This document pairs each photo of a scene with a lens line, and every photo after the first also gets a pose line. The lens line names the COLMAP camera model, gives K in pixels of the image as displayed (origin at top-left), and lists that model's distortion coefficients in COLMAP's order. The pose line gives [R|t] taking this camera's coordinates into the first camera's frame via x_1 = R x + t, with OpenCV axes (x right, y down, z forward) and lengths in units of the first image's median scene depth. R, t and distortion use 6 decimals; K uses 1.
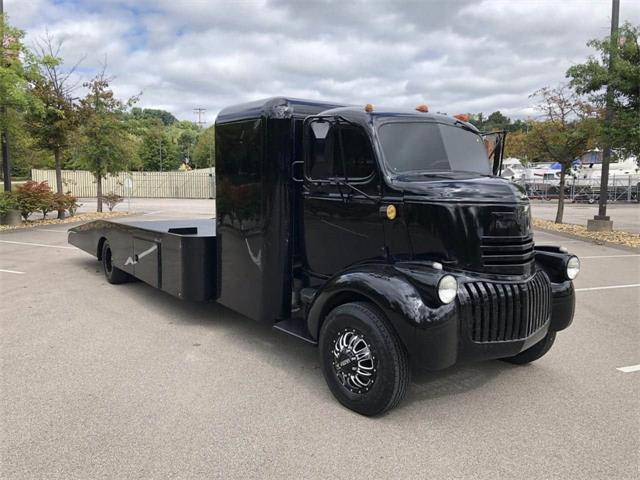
lens RADIAL K [[552.6, 0, 320.0], [0, 552.6, 240.0], [0, 0, 1]] dist [0.006098, -0.004861]
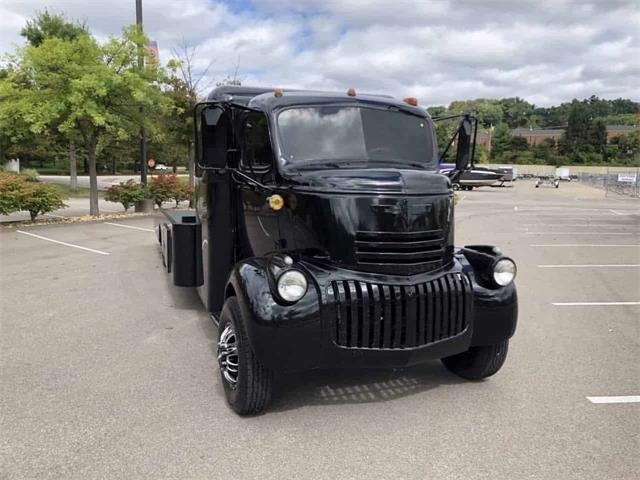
lens RADIAL K [[550.4, 0, 329.8], [0, 550.4, 230.1], [0, 0, 1]] dist [0.001491, -0.001352]
pose [[0.958371, 0.030345, -0.283909, 0.109913], [-0.032053, 0.999485, -0.001370, -0.001088], [0.283721, 0.010413, 0.958850, 0.027318]]
